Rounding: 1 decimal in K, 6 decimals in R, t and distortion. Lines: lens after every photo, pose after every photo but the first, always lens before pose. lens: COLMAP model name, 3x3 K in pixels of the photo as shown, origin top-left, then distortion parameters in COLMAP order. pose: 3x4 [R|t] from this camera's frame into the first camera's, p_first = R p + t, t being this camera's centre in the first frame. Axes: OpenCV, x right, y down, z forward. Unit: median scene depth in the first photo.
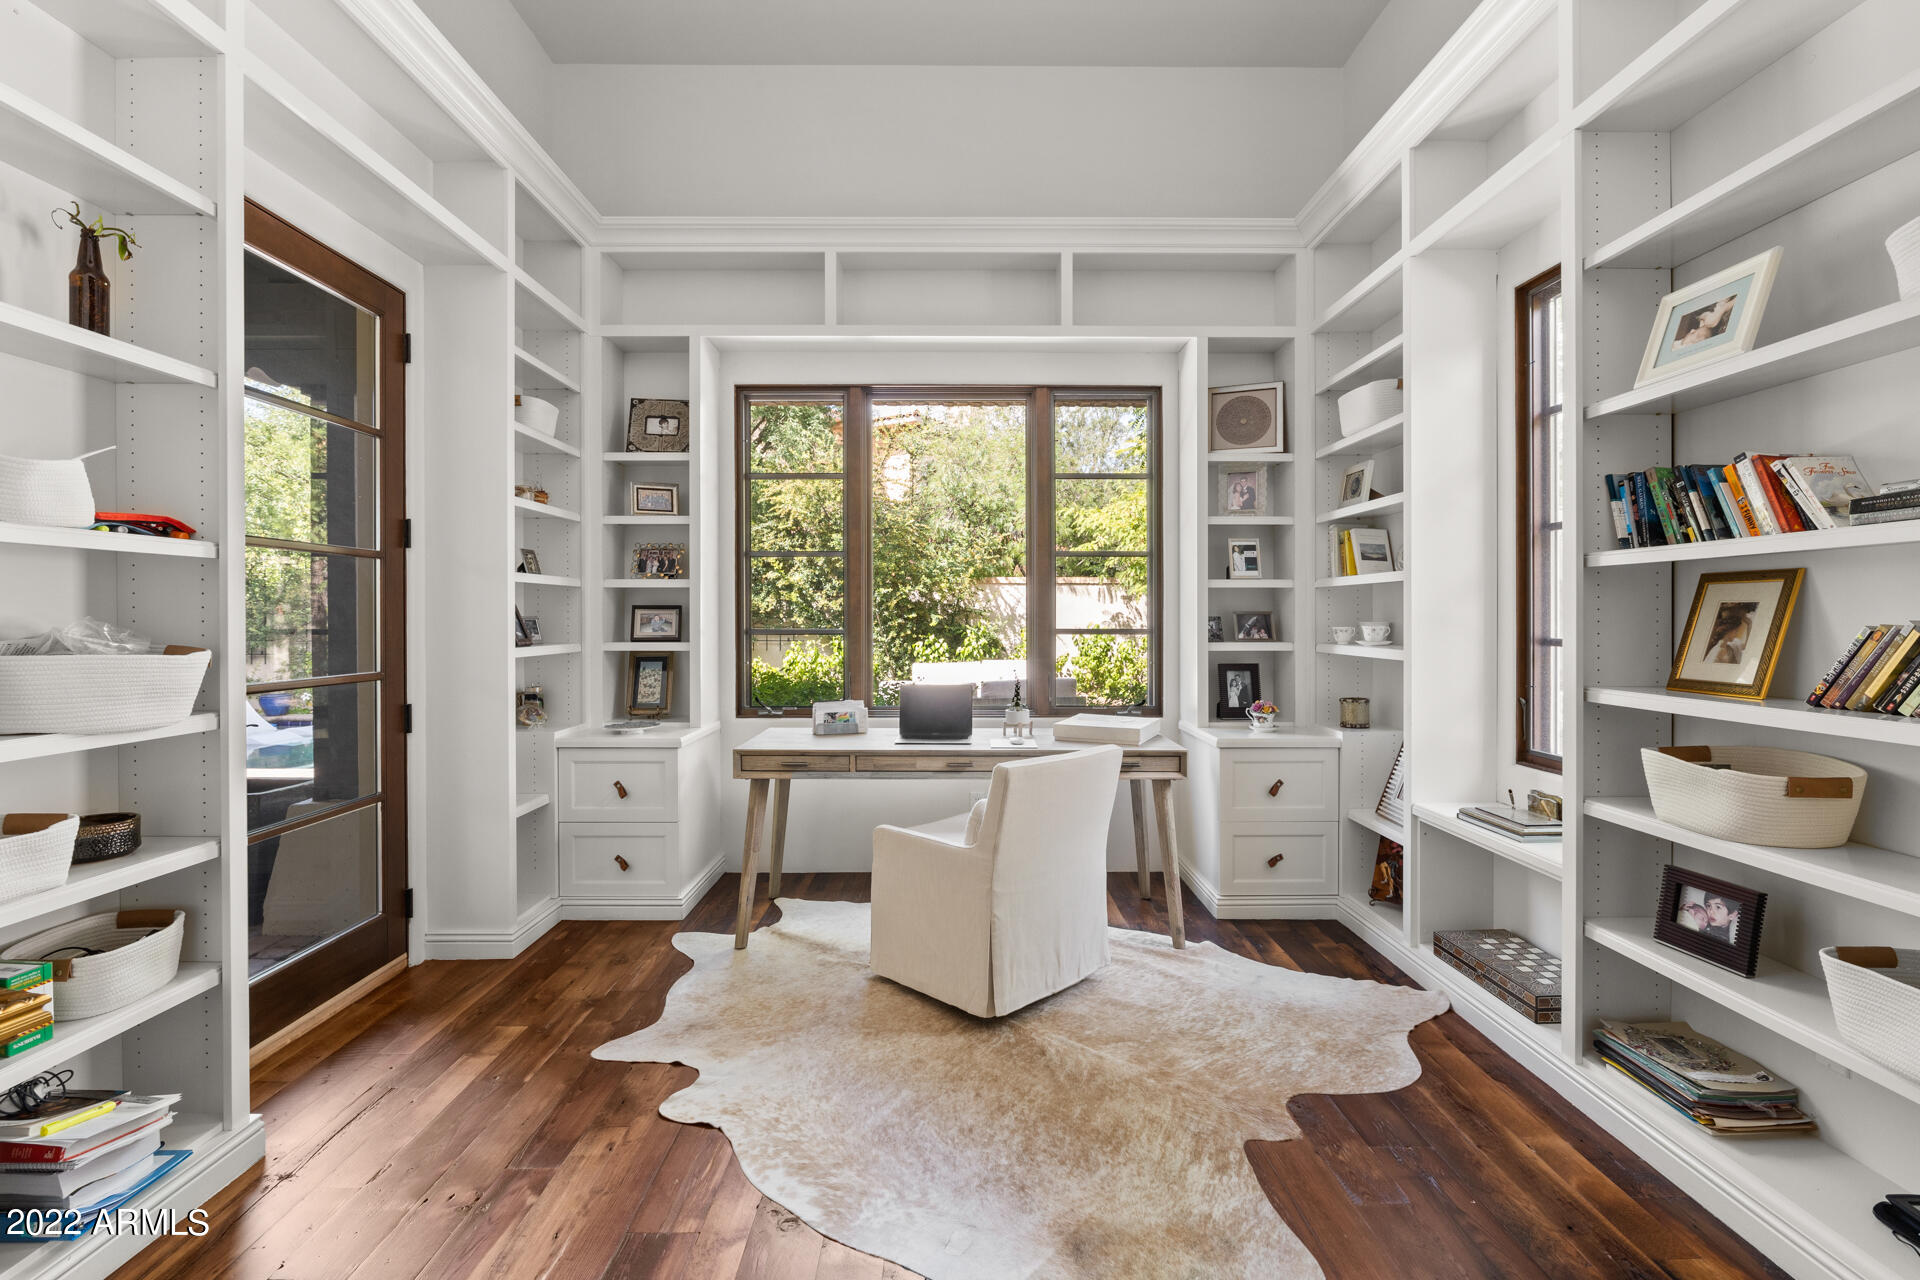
lens RADIAL K [[835.9, 0, 959.3], [0, 835.9, 623.6], [0, 0, 1]] dist [-0.021891, 0.000003]
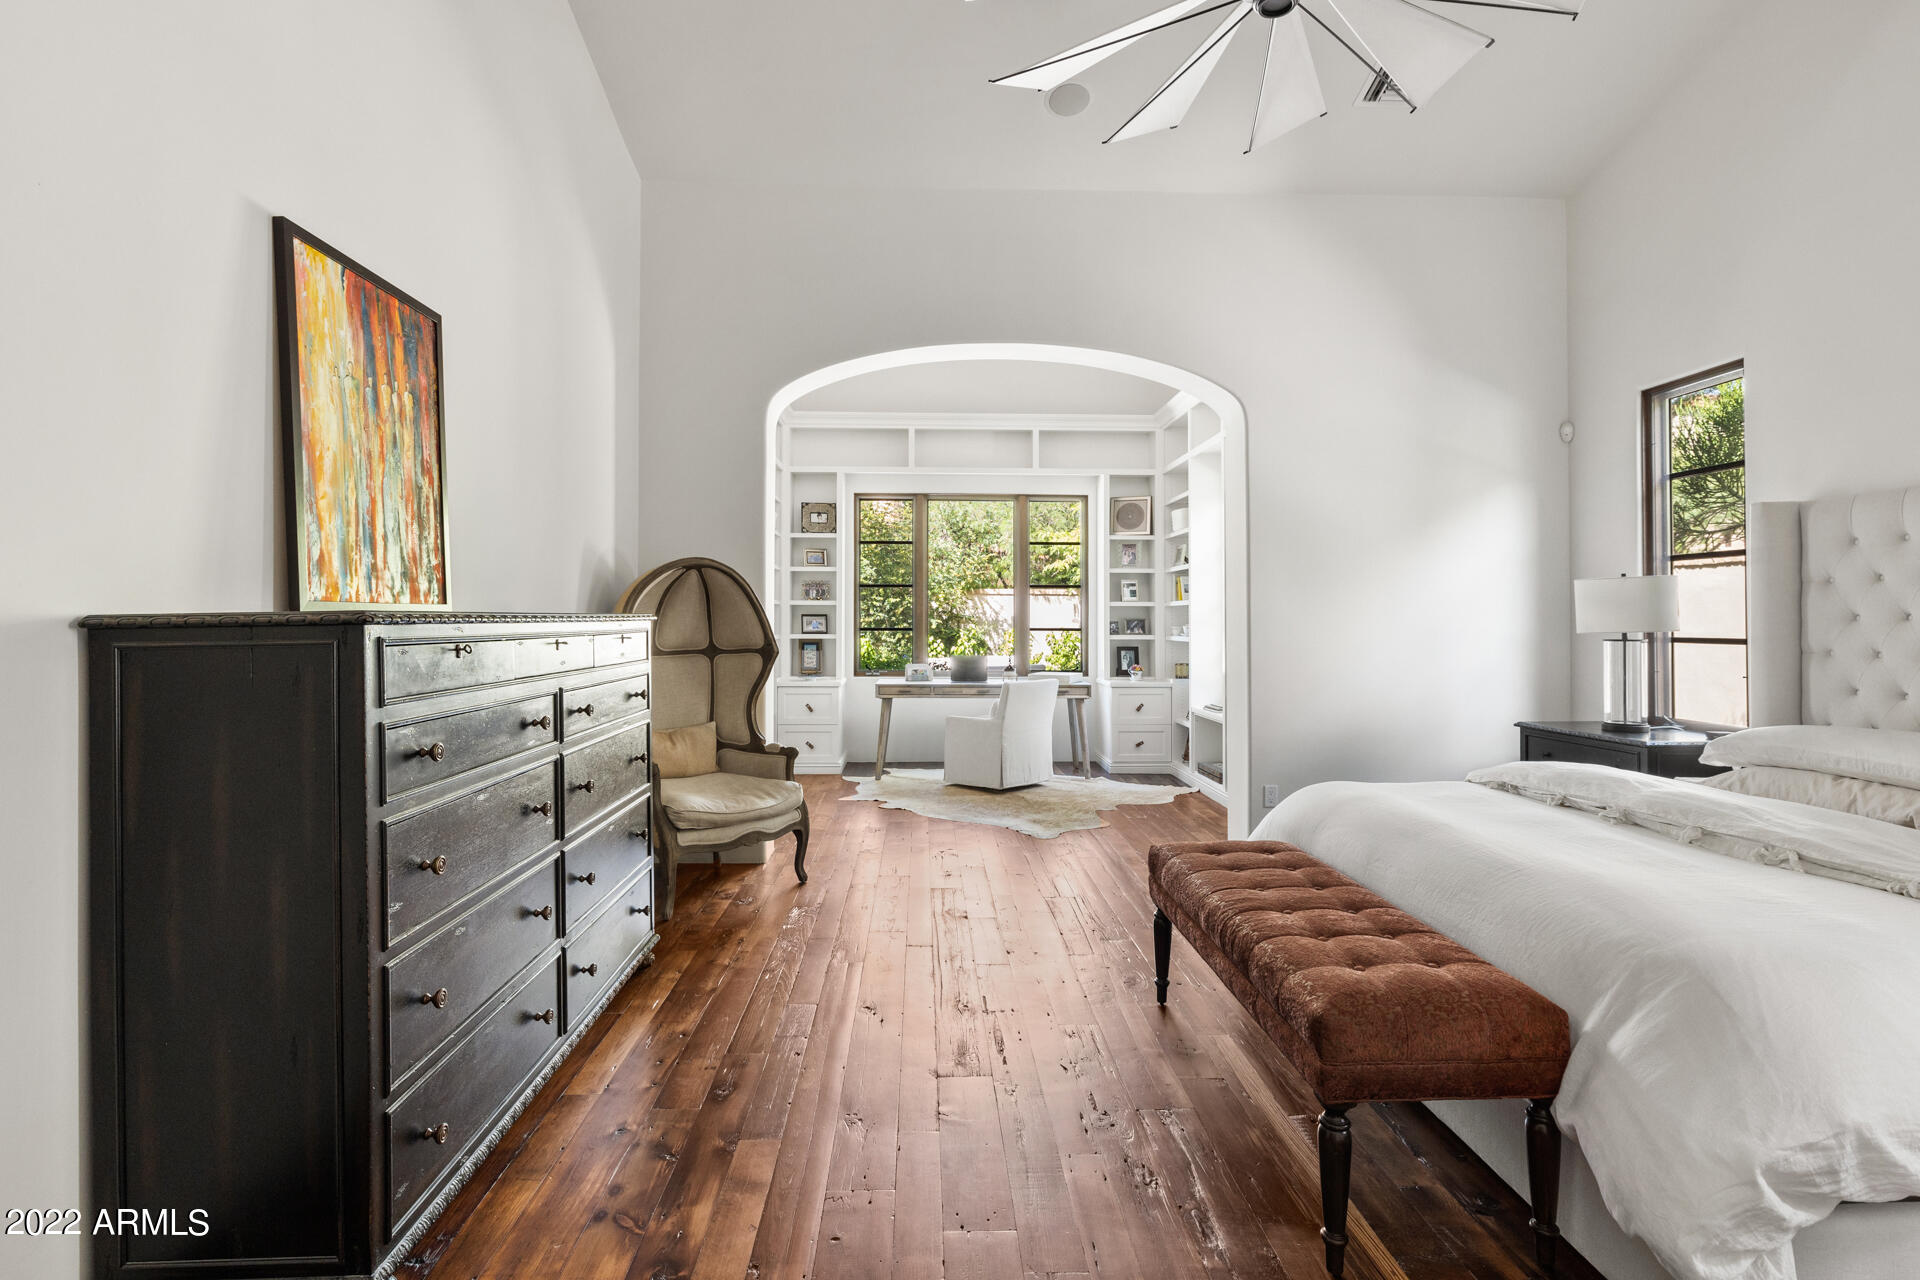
lens RADIAL K [[932.0, 0, 950.2], [0, 932.0, 610.2], [0, 0, 1]] dist [-0.001746, 0.001809]
pose [[0.999721, 0.003547, 0.023371, -0.113086], [-0.003052, 0.999771, -0.021175, 0.012160], [-0.023441, 0.021098, 0.999503, -1.098288]]
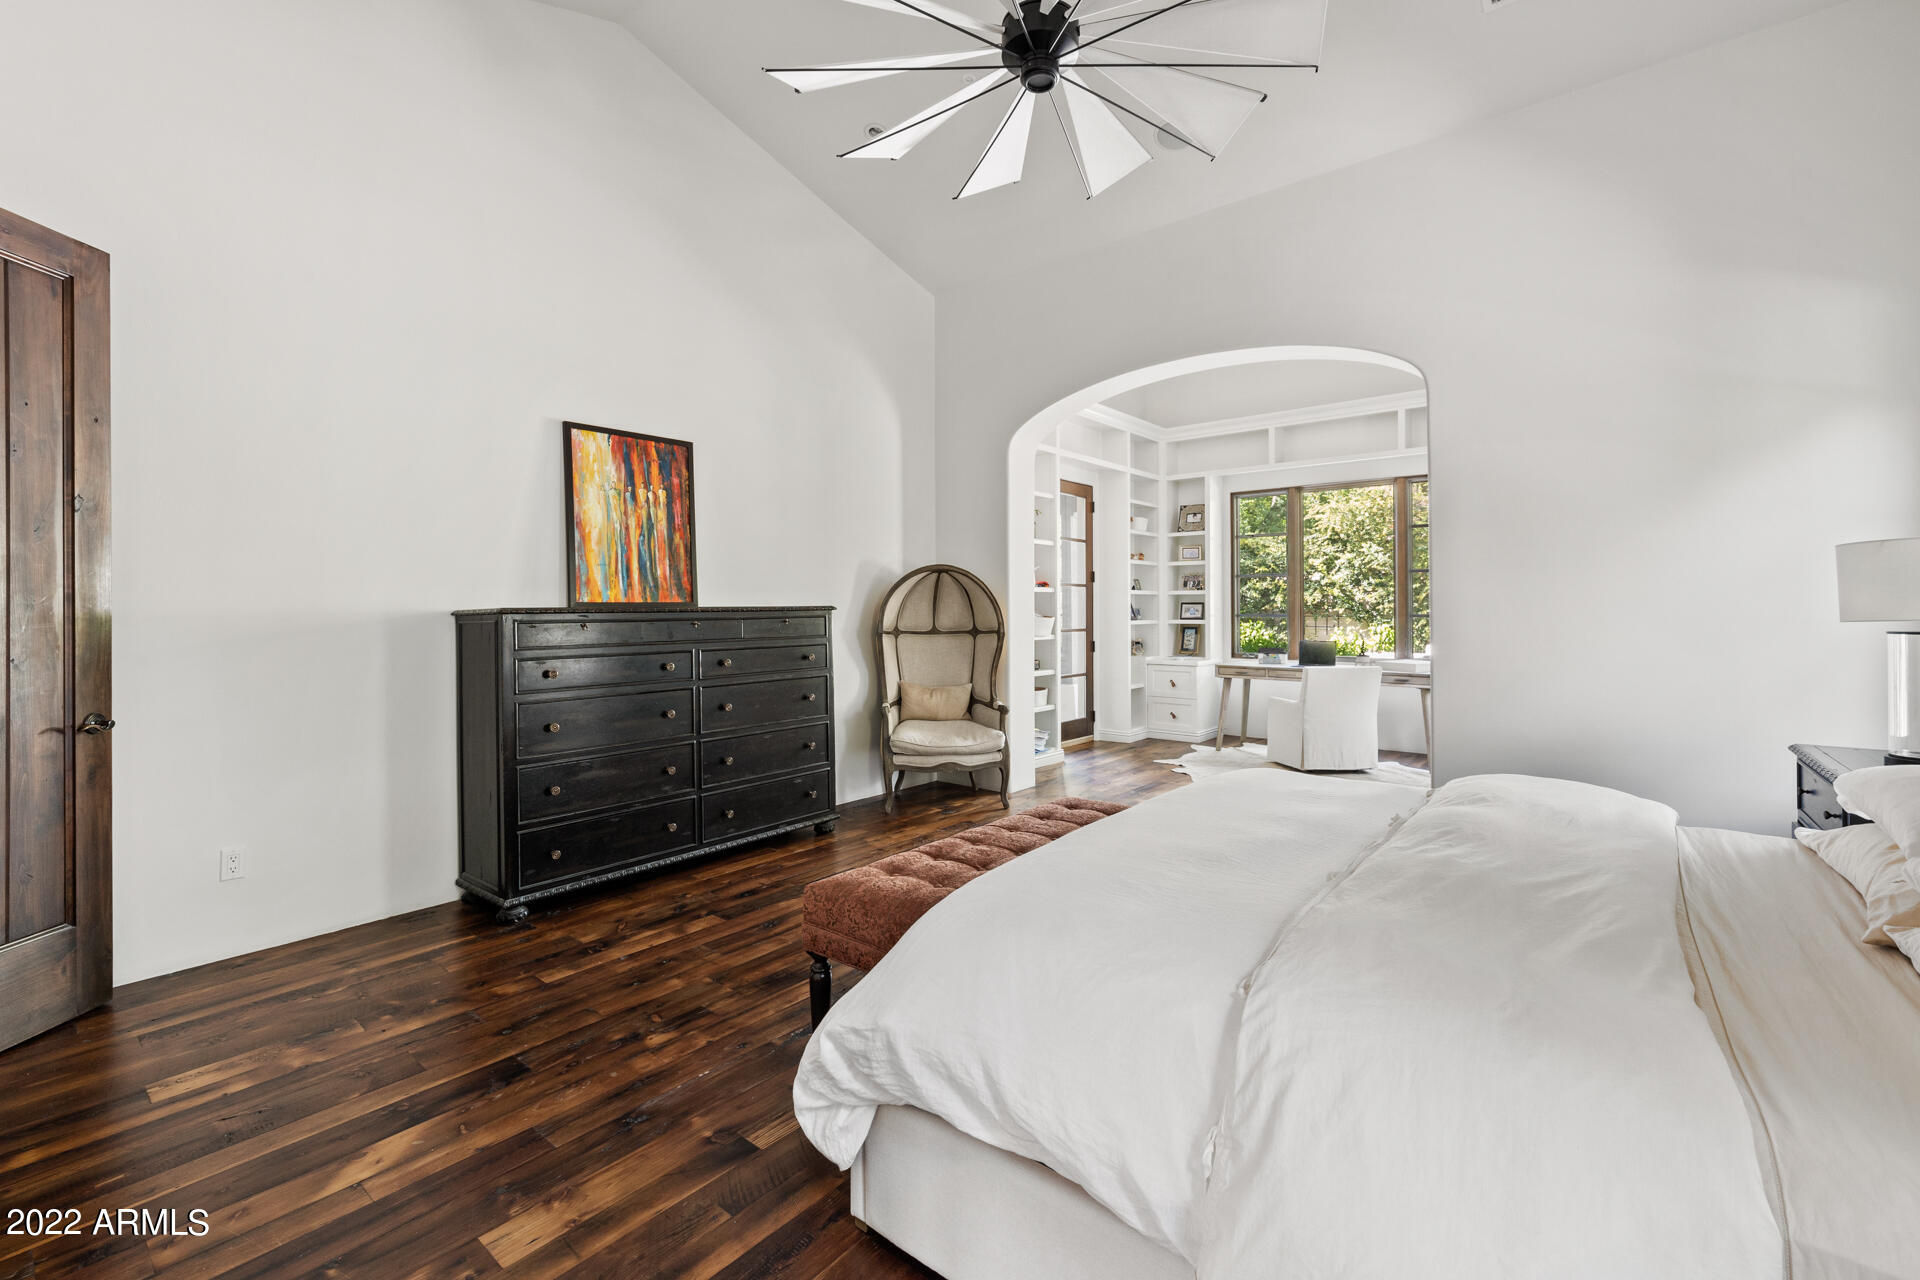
lens RADIAL K [[829.1, 0, 963.8], [0, 829.1, 612.0], [0, 0, 1]] dist [-0.000702, -0.000122]
pose [[0.763022, -0.001084, -0.646372, 0.569525], [-0.001380, 0.999994, -0.003306, 0.010096], [0.646371, 0.003415, 0.763015, -1.007219]]
